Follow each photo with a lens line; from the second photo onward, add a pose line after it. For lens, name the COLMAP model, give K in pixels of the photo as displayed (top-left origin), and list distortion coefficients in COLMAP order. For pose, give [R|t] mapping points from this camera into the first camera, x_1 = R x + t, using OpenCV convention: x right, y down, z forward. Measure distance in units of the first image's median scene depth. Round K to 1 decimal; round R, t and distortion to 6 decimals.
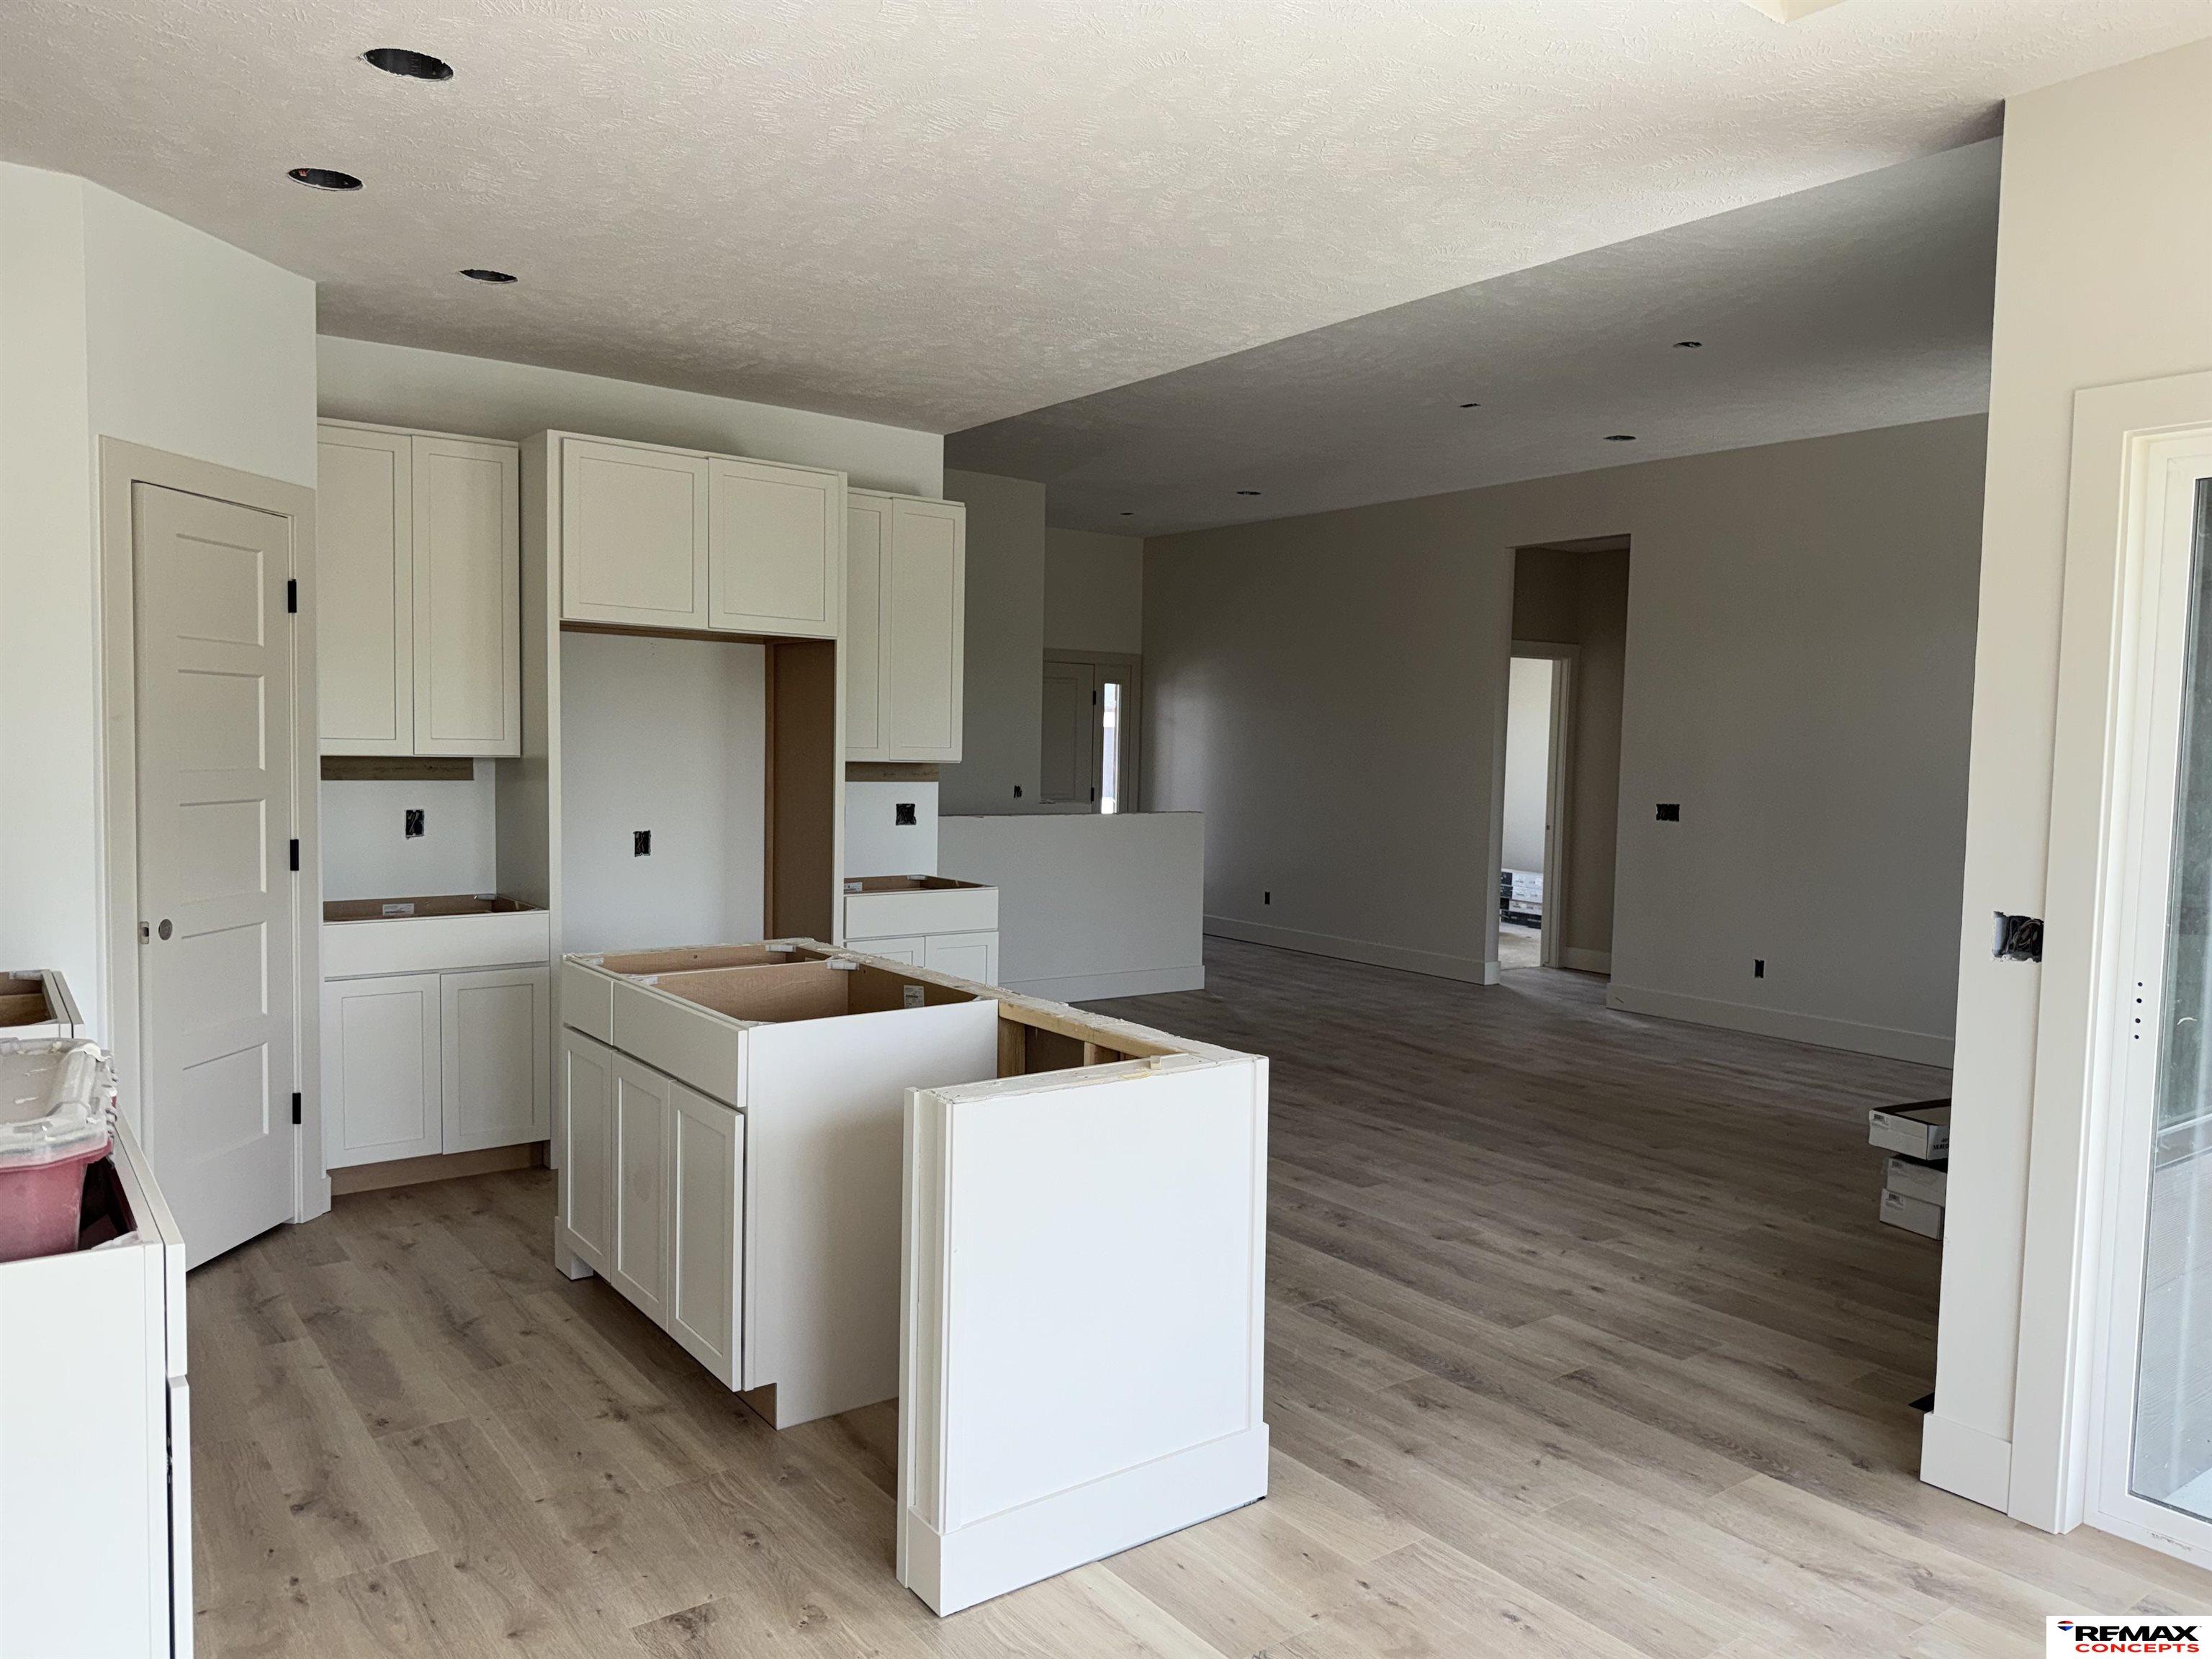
lens RADIAL K [[1535.5, 0, 1114.9], [0, 1535.5, 830.7], [0, 0, 1]] dist [0.115683, -0.158146]
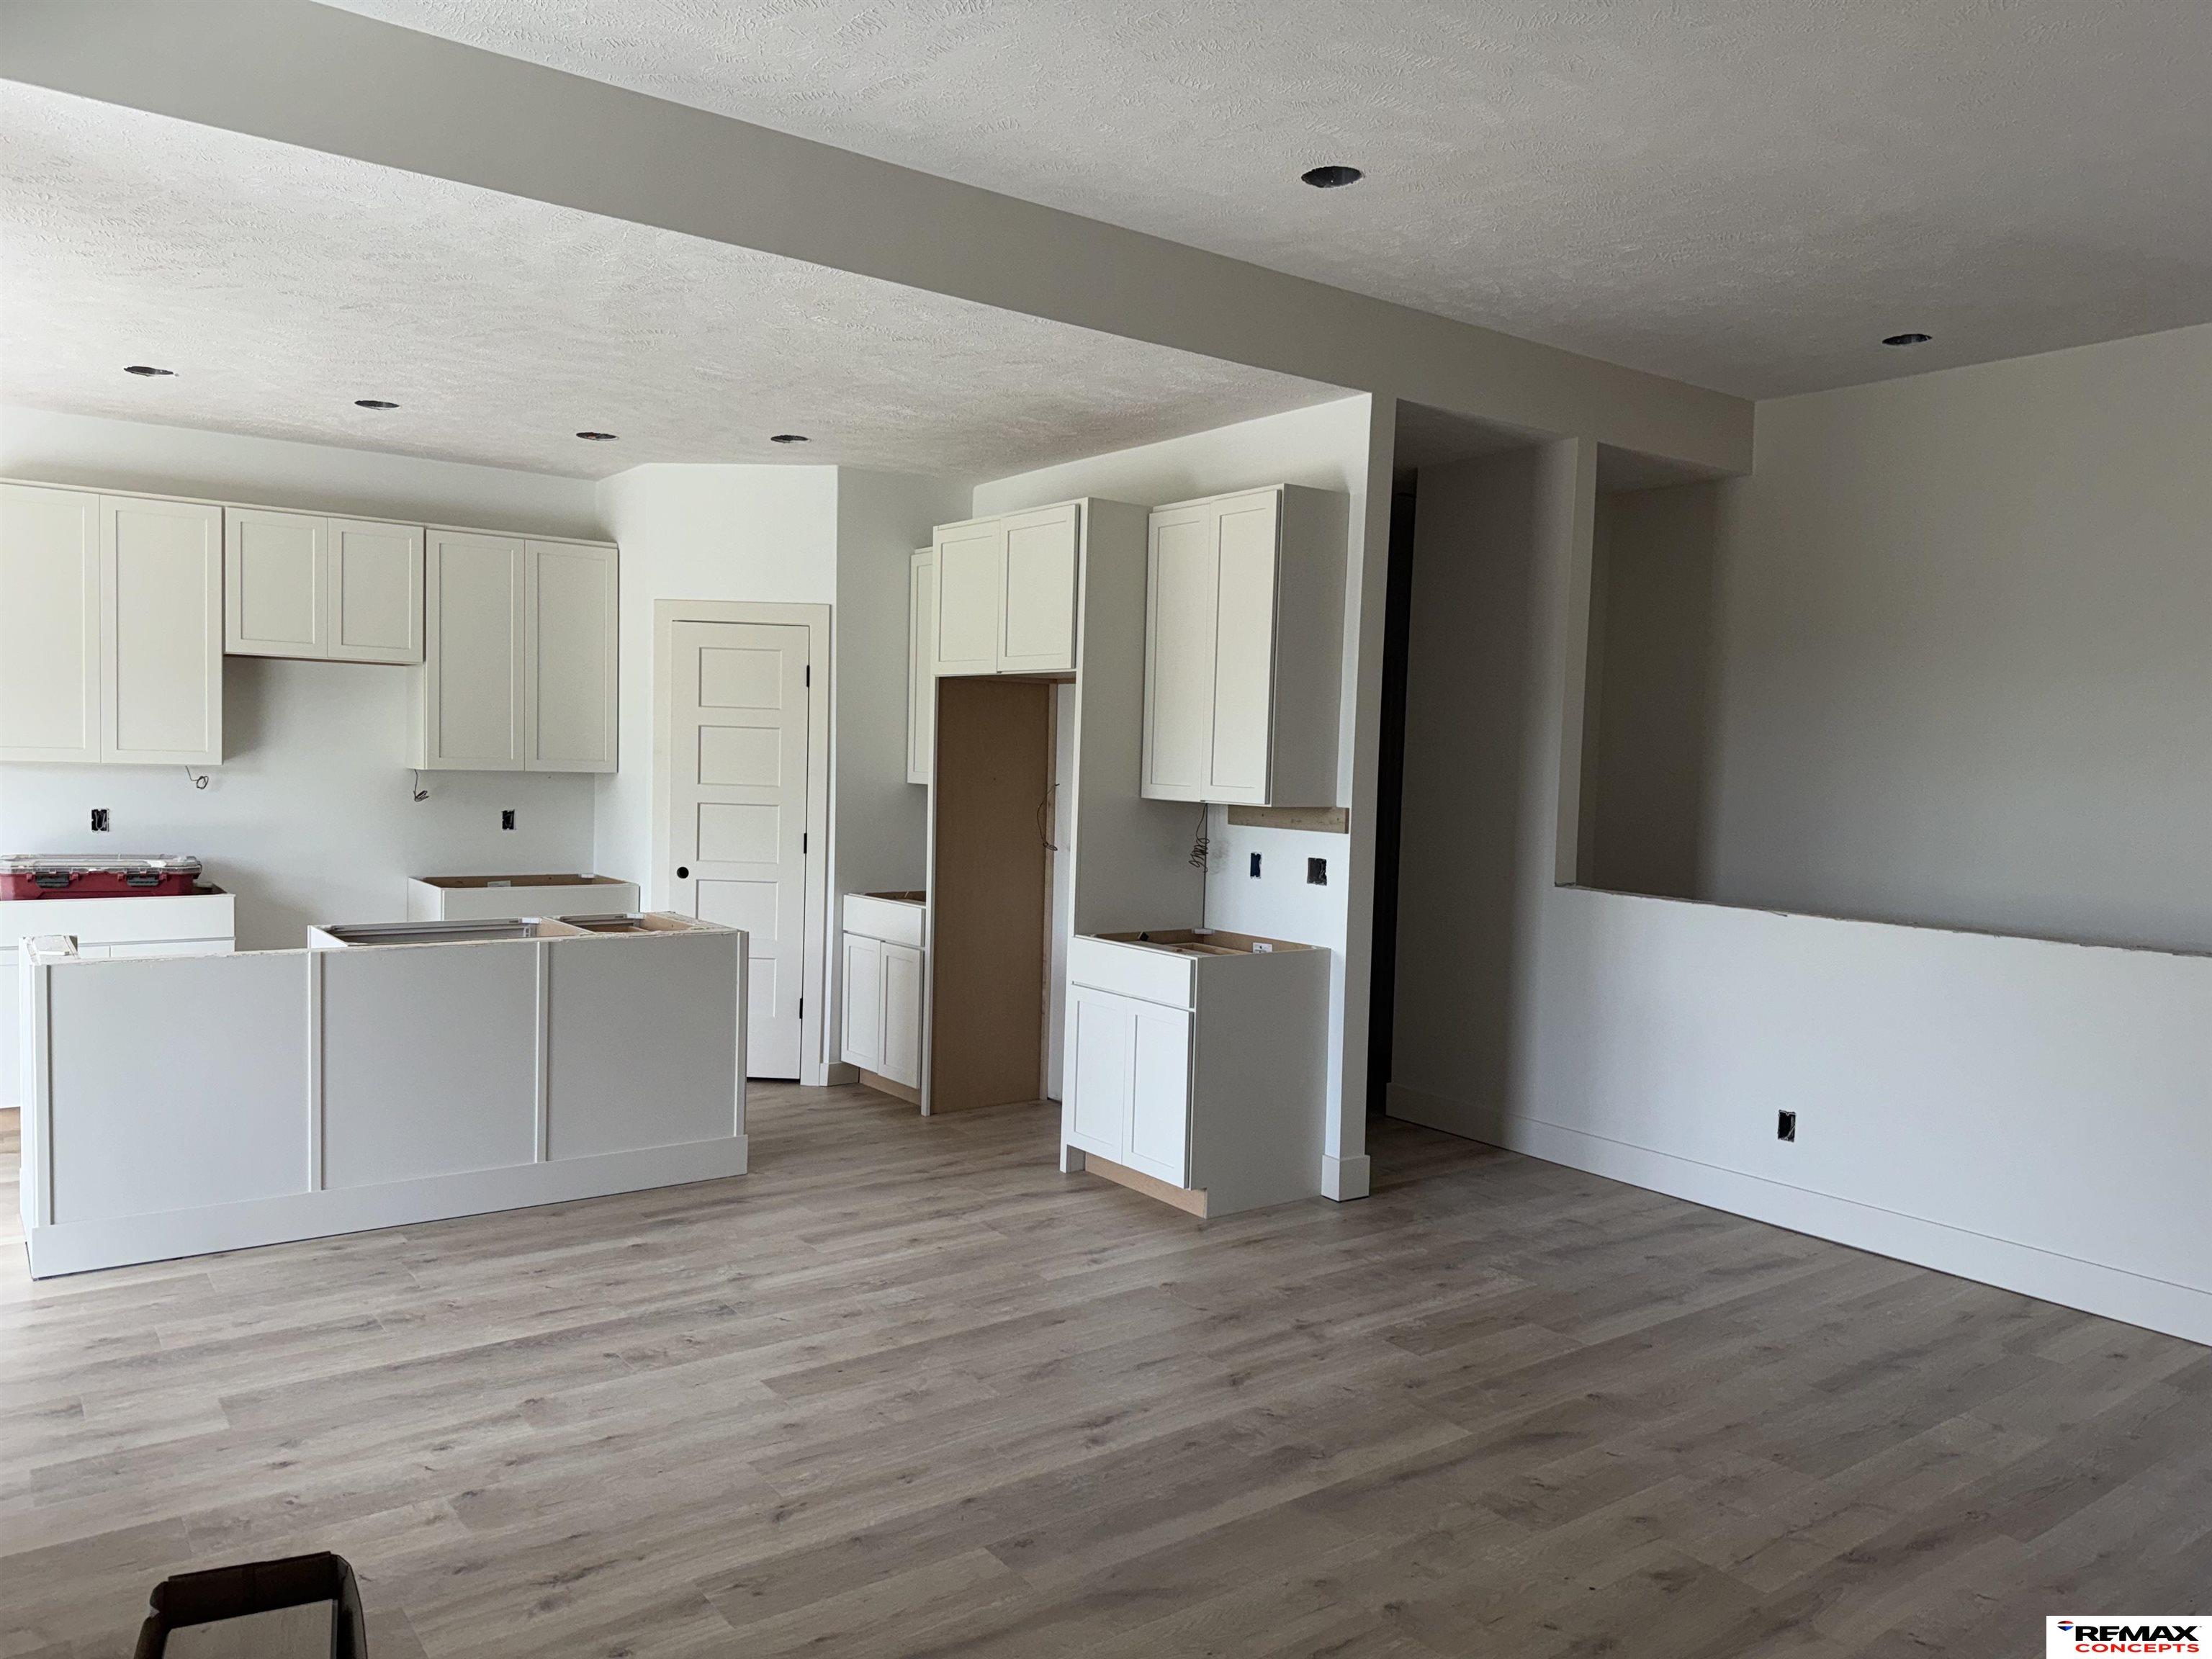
lens RADIAL K [[1573.6, 0, 1054.3], [0, 1573.6, 824.9], [0, 0, 1]] dist [0.039029, 0.001072]
pose [[-0.023954, 0.029661, -0.999273, 0.953776], [-0.087851, 0.995630, 0.031659, -0.067118], [0.995846, 0.088546, -0.021243, 1.215387]]
